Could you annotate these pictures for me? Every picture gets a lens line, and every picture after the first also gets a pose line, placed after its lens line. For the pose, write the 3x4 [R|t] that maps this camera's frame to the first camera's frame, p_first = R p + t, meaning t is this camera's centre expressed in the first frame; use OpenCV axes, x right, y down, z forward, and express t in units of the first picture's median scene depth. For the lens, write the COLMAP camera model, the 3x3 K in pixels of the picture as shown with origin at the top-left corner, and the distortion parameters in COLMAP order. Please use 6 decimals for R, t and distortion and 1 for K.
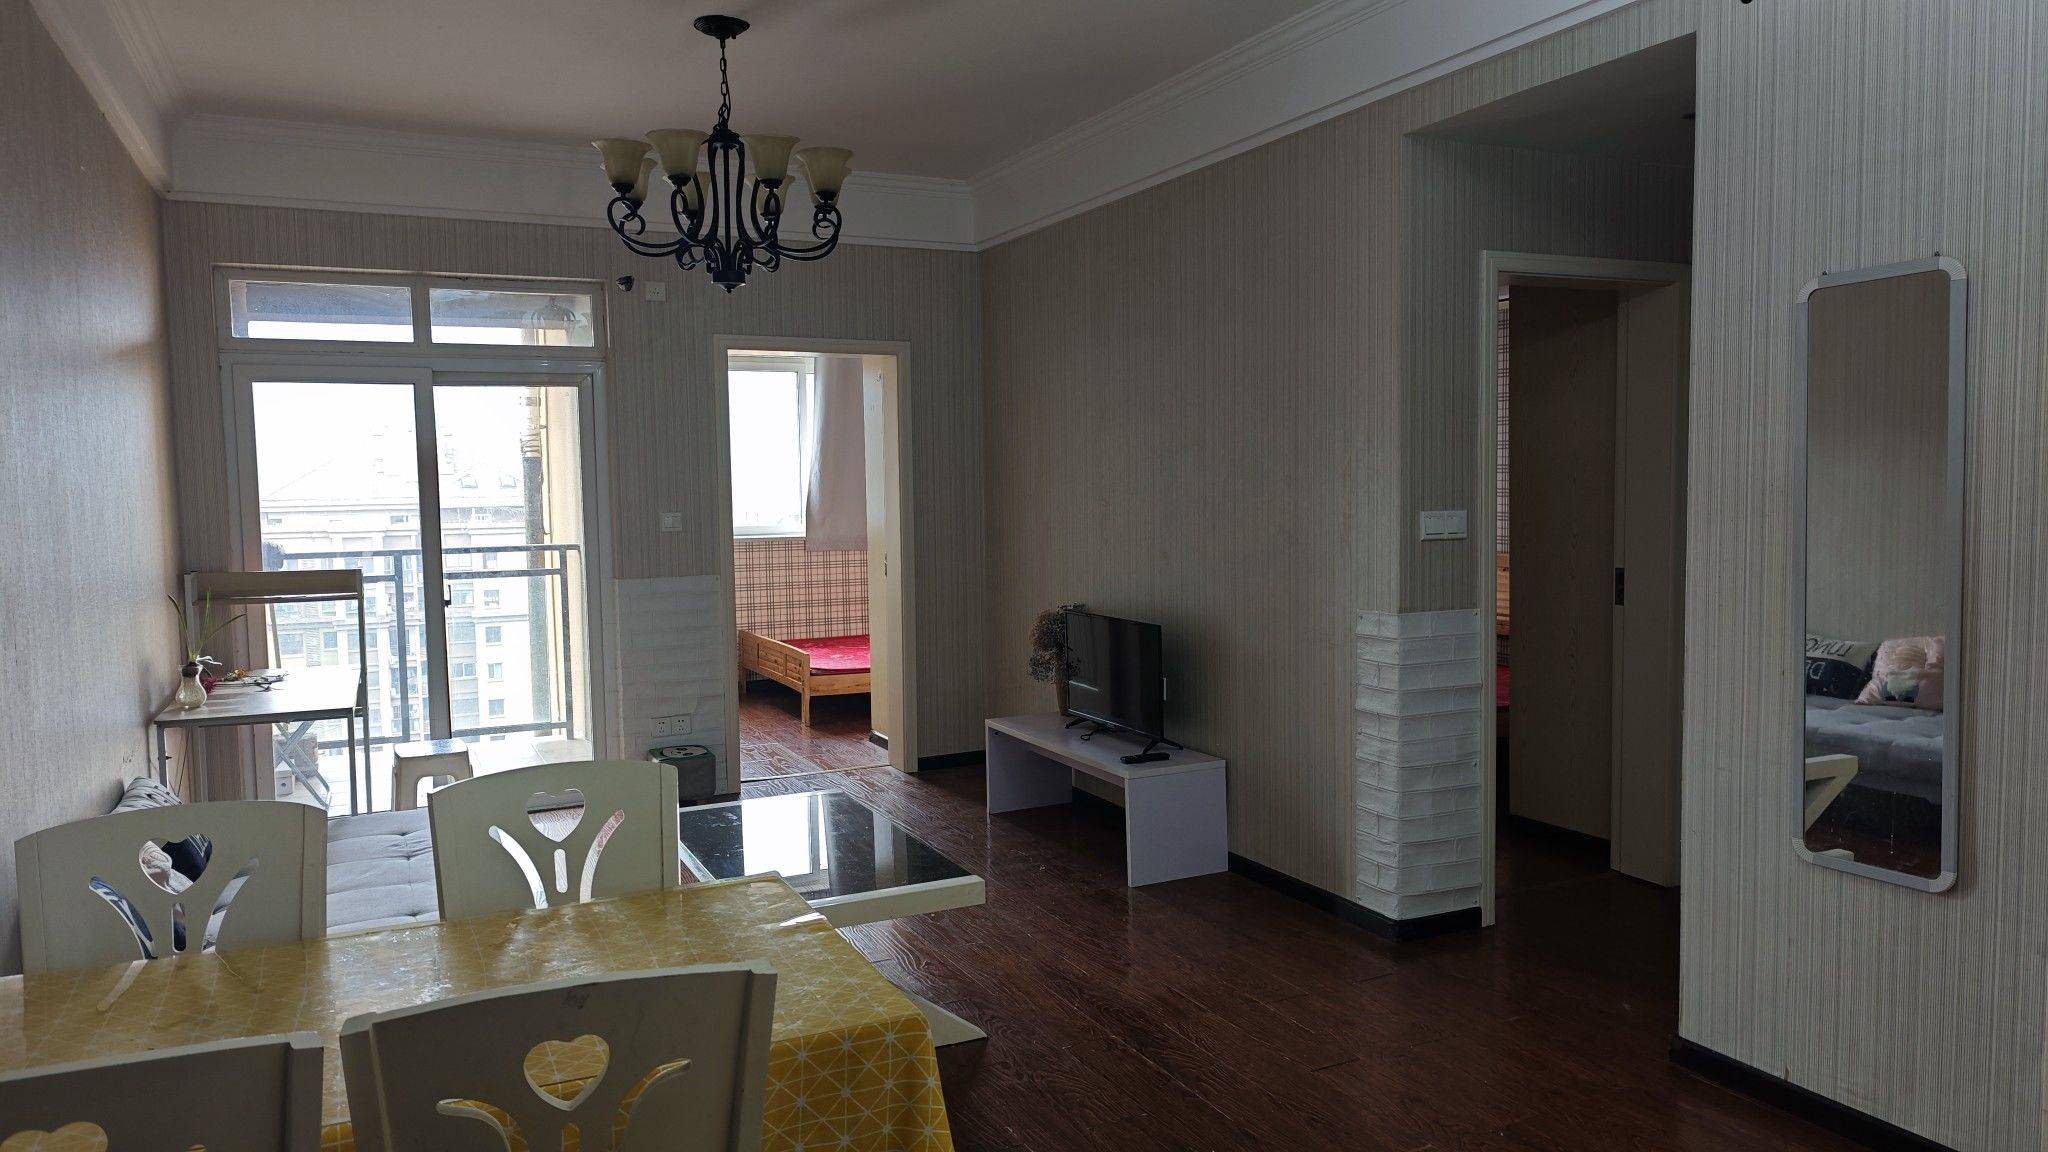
lens RADIAL K [[1375.5, 0, 1020.5], [0, 1375.5, 586.7], [0, 0, 1]] dist [0.011755, -0.010826]
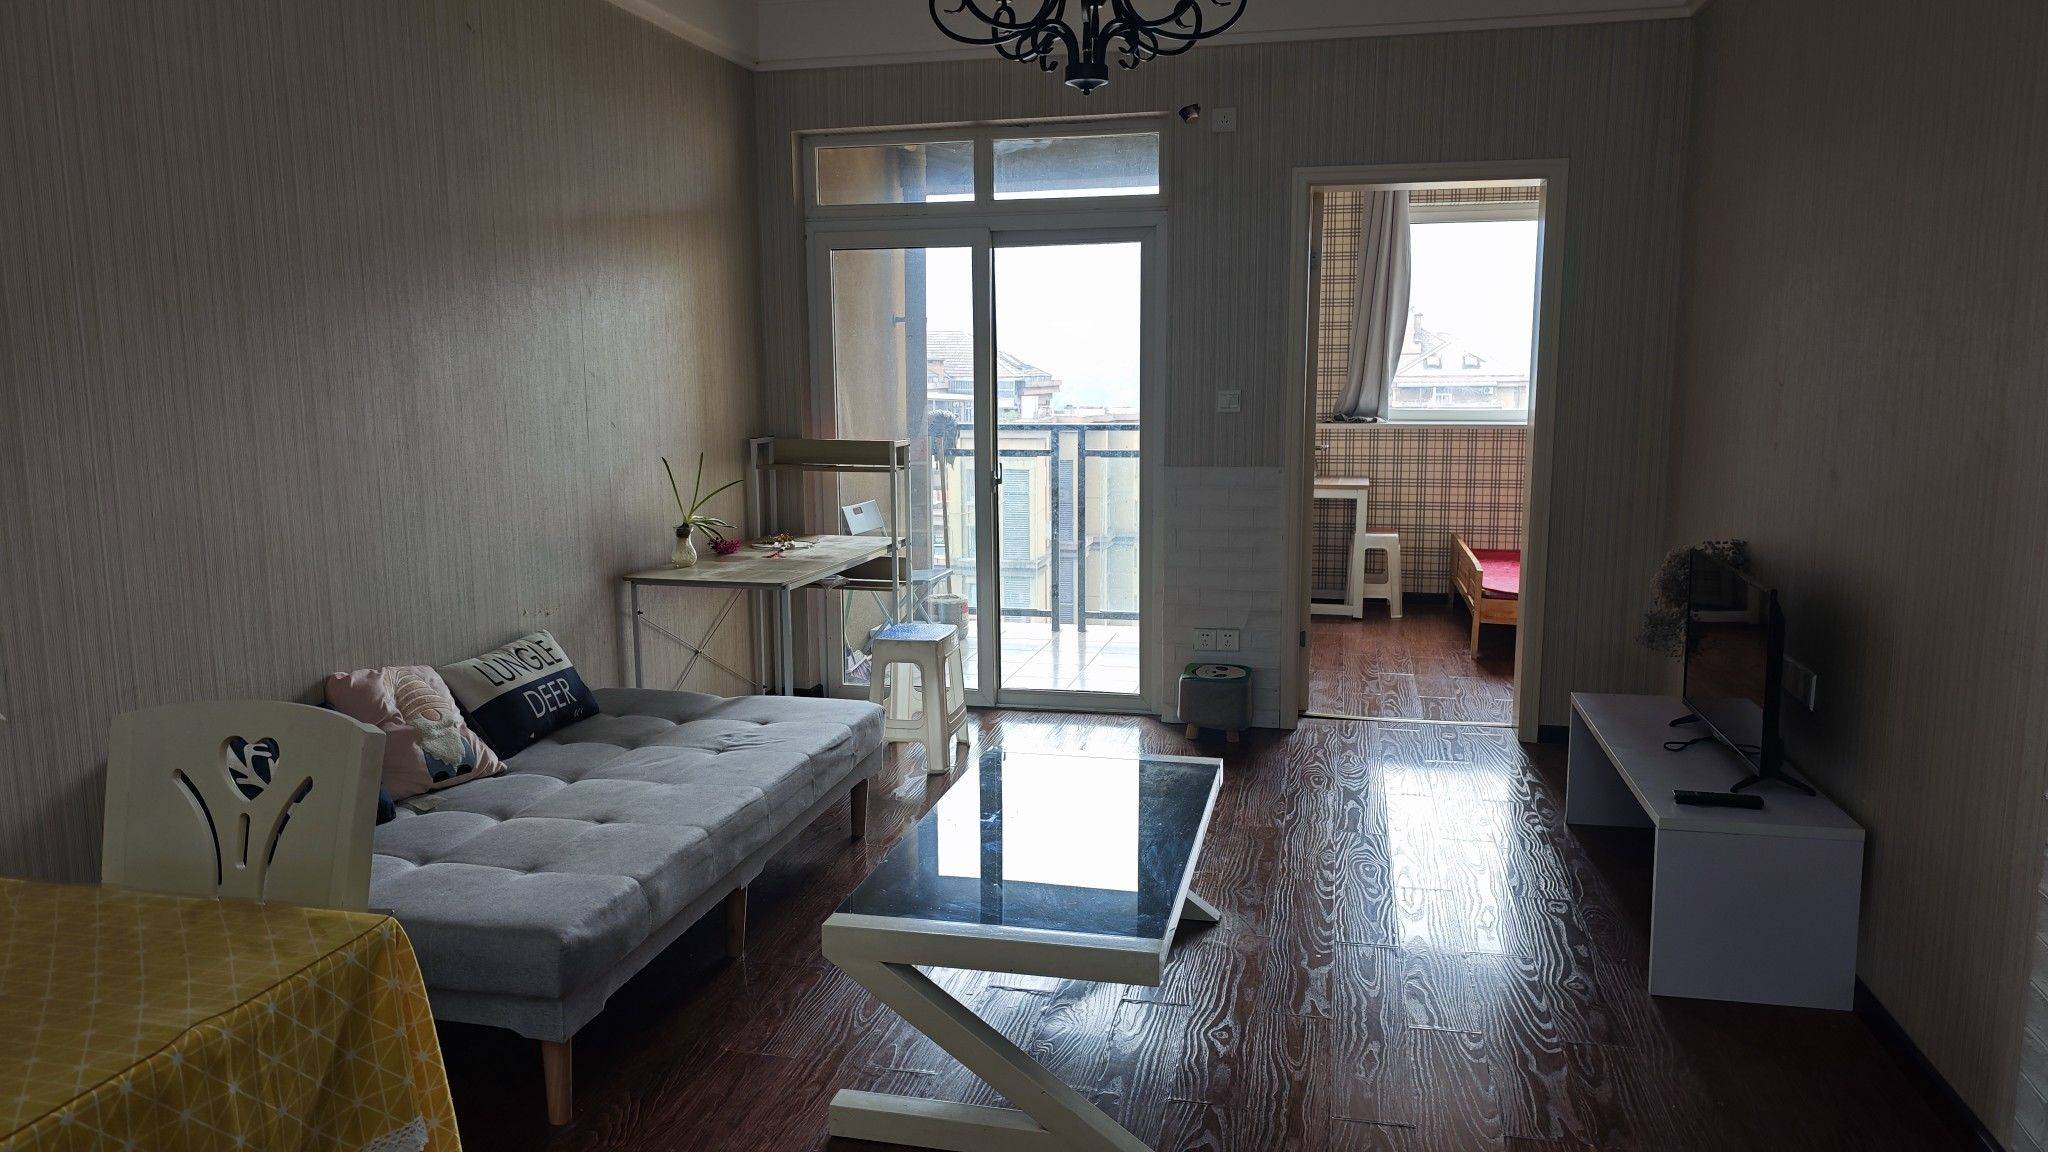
lens RADIAL K [[1375.5, 0, 1020.3], [0, 1375.5, 584.8], [0, 0, 1]] dist [0.011755, -0.010826]
pose [[0.780795, 0.106632, -0.615621, 0.177681], [-0.054274, 0.993179, 0.103193, -0.015372], [0.622426, -0.047160, 0.781257, 0.260954]]
